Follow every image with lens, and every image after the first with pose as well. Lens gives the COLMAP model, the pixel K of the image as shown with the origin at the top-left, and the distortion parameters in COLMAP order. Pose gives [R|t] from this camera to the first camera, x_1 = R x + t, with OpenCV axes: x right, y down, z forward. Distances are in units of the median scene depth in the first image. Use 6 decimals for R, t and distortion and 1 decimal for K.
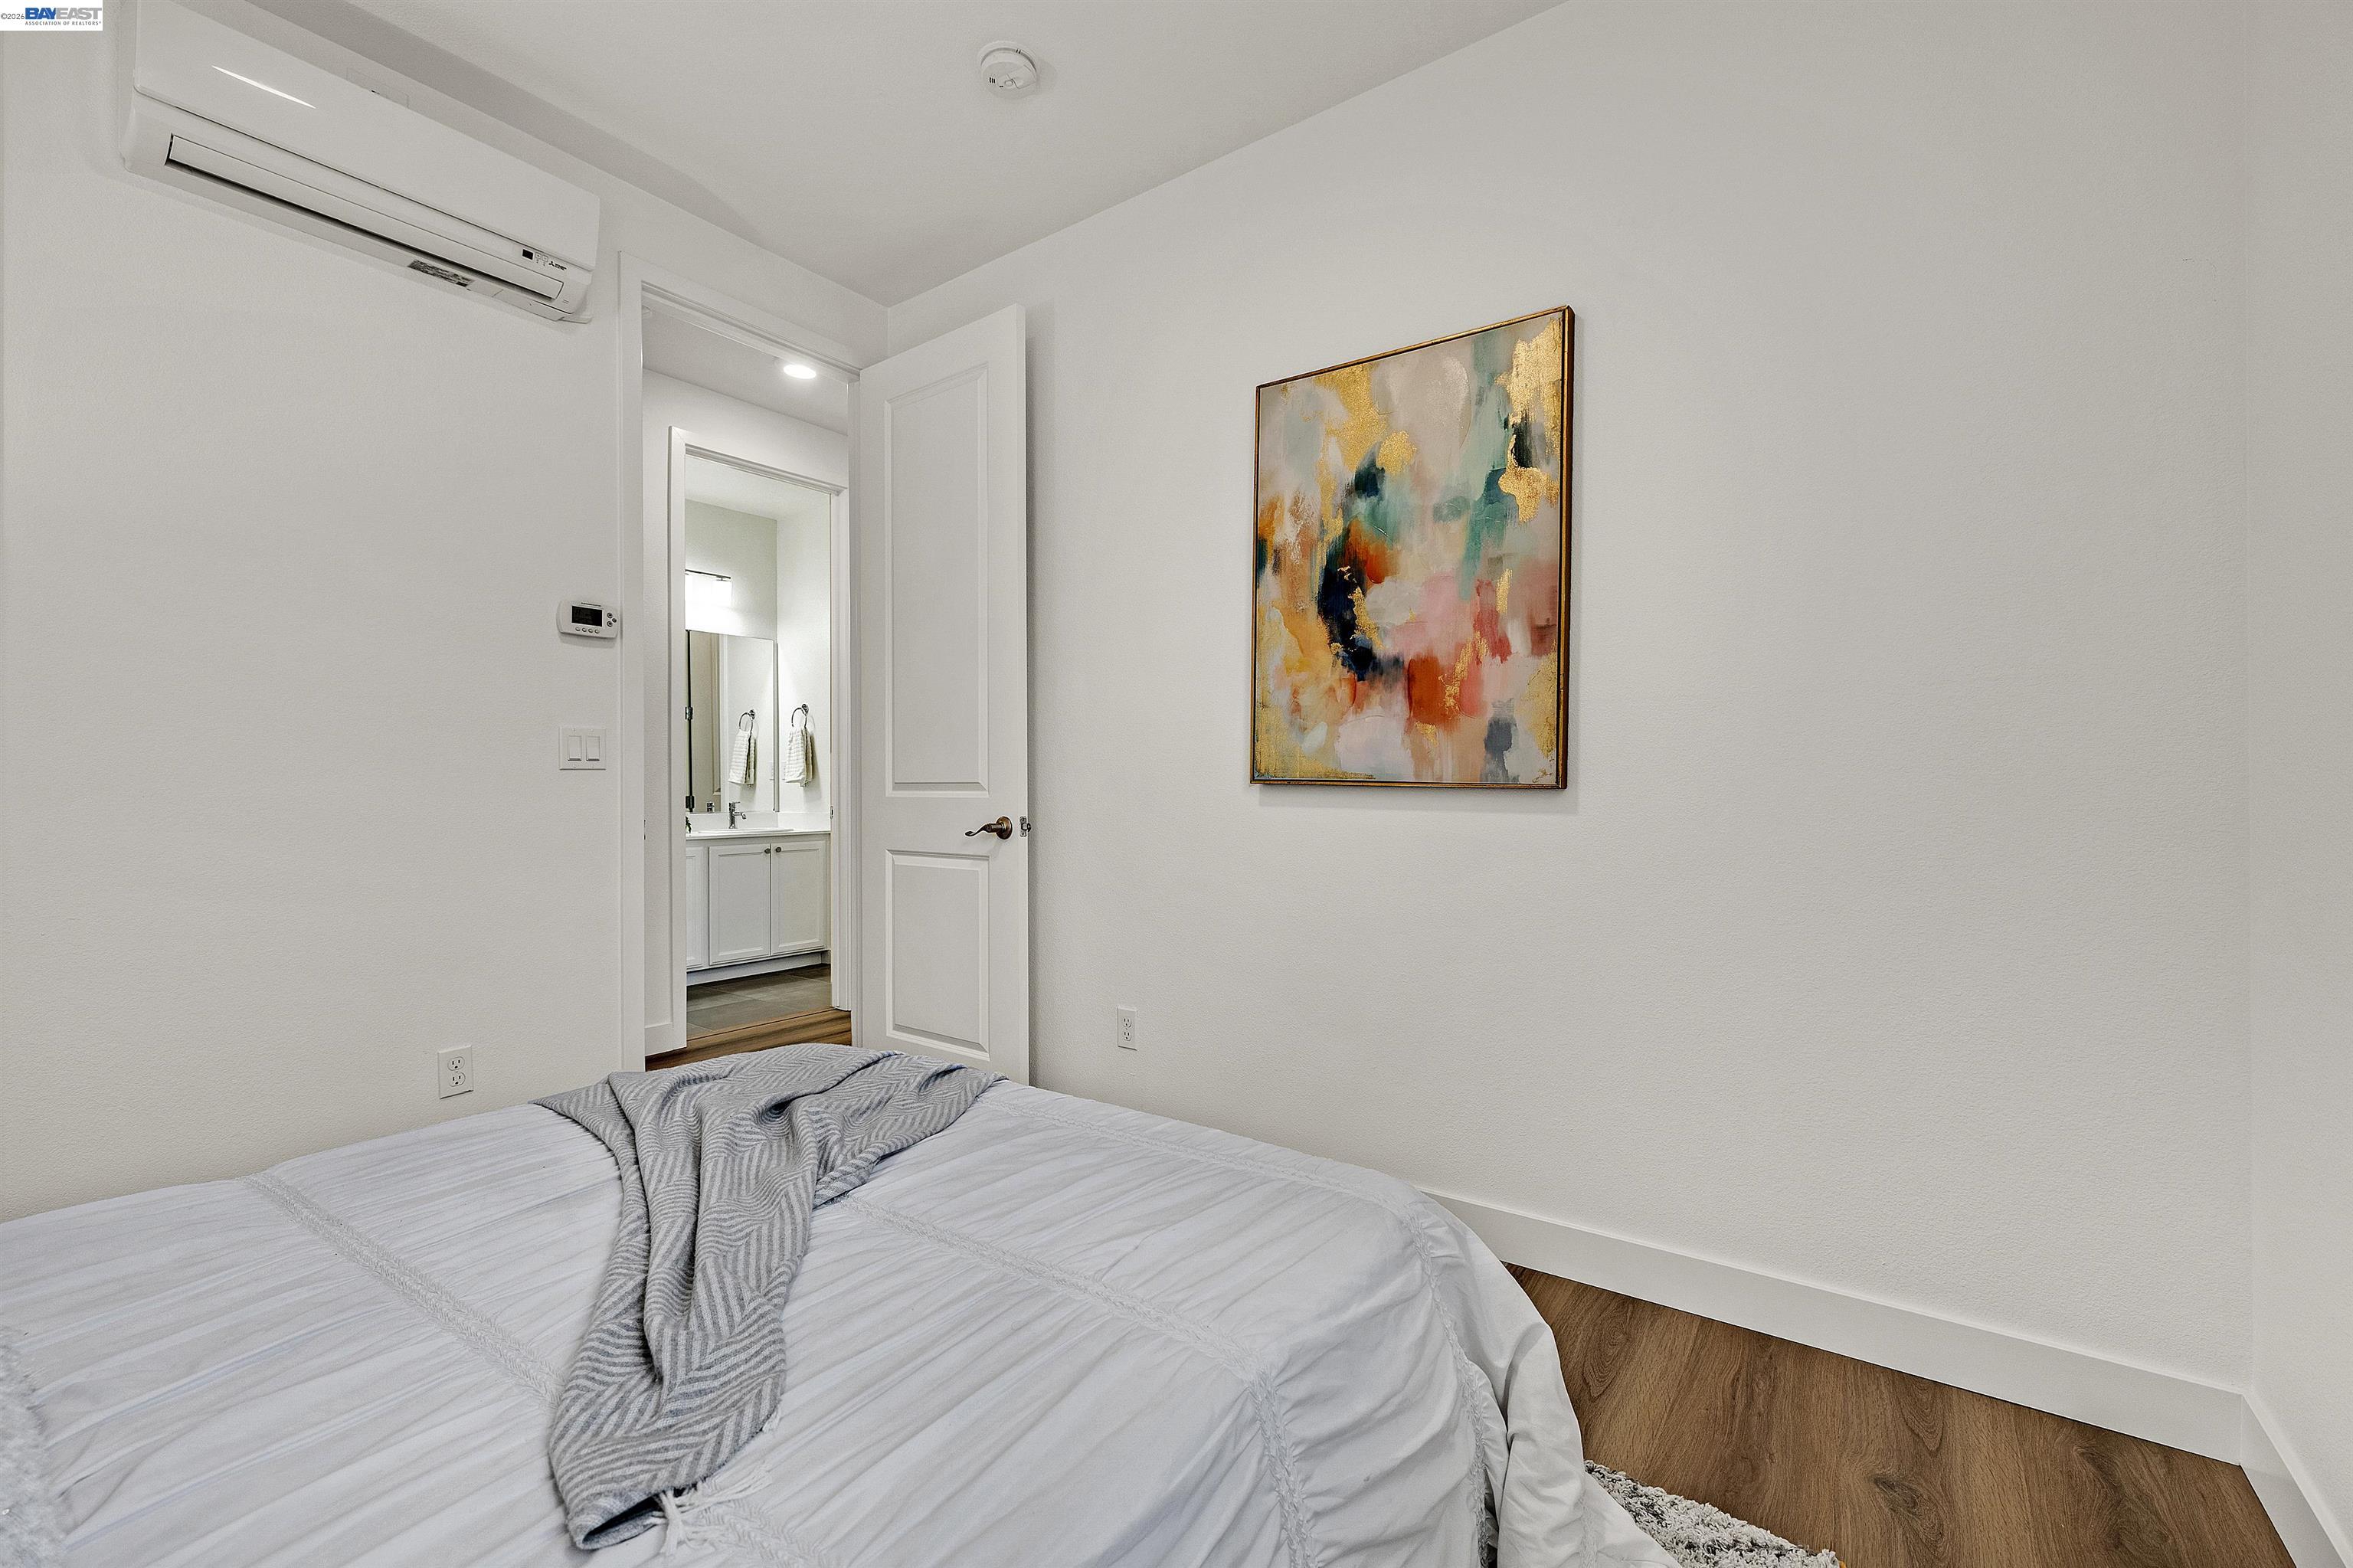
lens RADIAL K [[983.1, 0, 1170.6], [0, 983.1, 784.5], [0, 0, 1]] dist [0.000422, -0.000185]
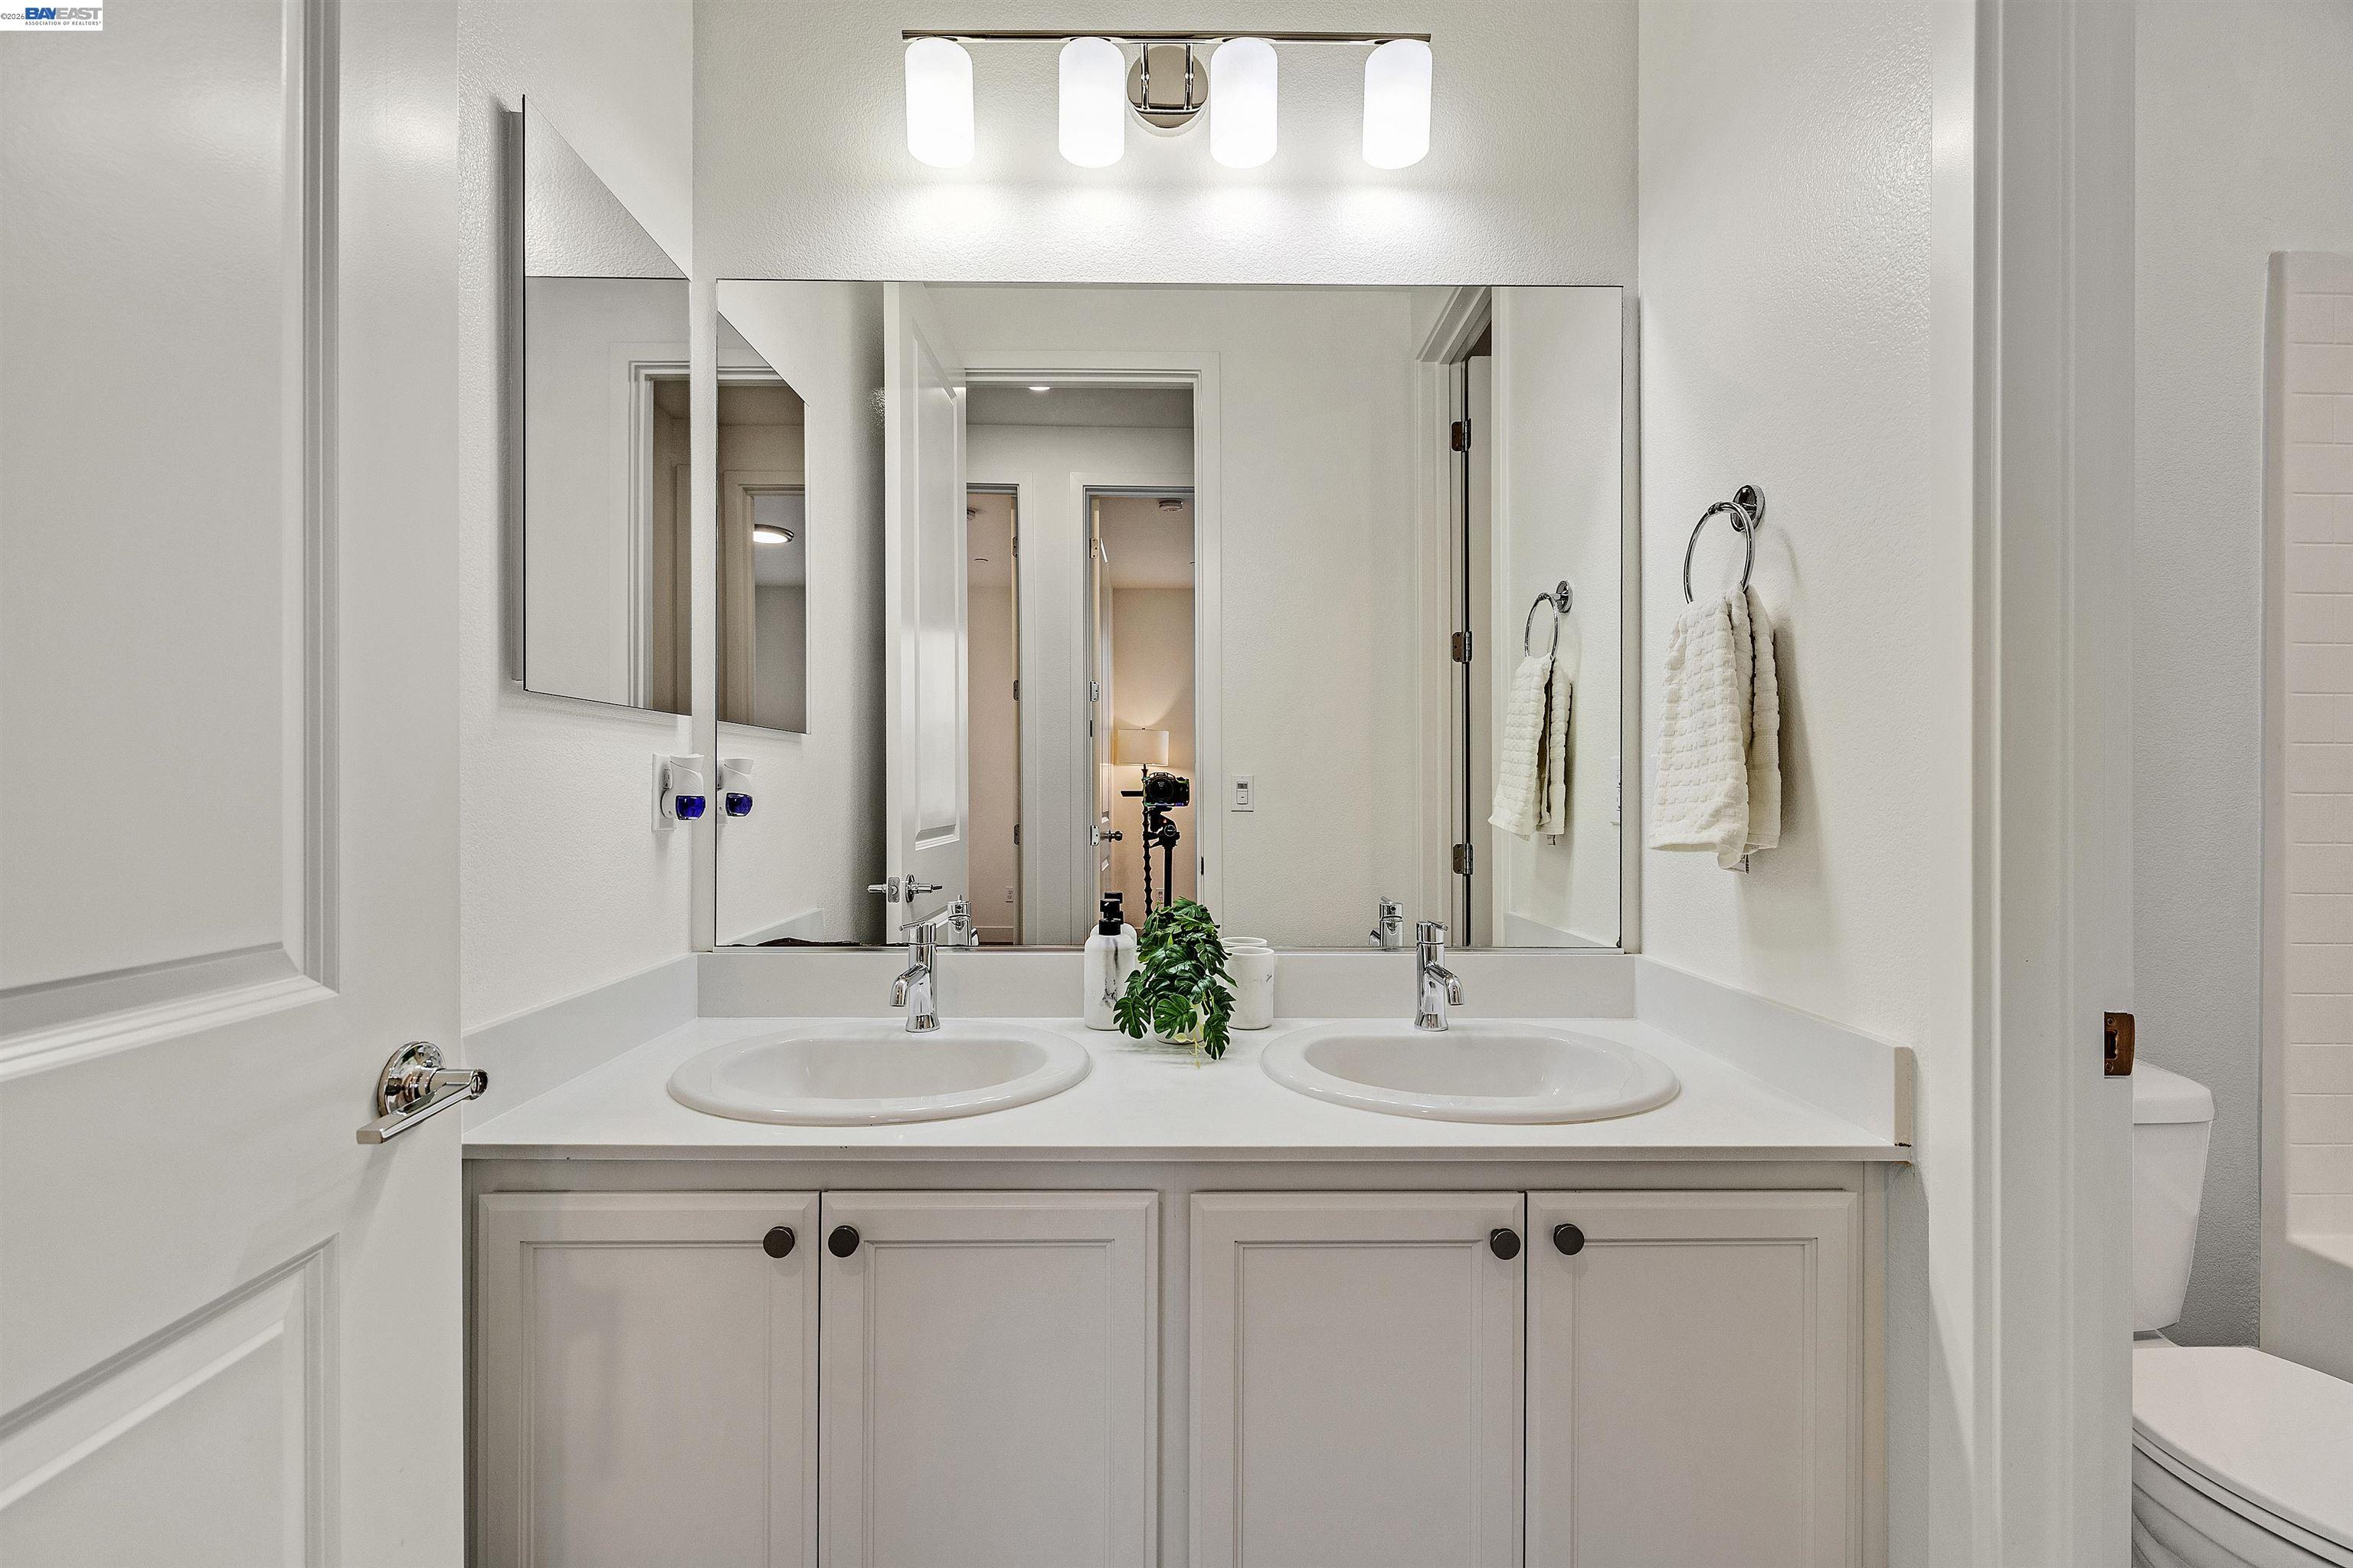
lens RADIAL K [[983.1, 0, 1170.6], [0, 983.1, 784.5], [0, 0, 1]] dist [0.000422, -0.000185]
pose [[0.609310, 0.002746, -0.792927, -0.276896], [-0.005535, 0.999984, -0.000789, -0.015795], [0.792913, 0.004870, 0.609316, 0.766037]]
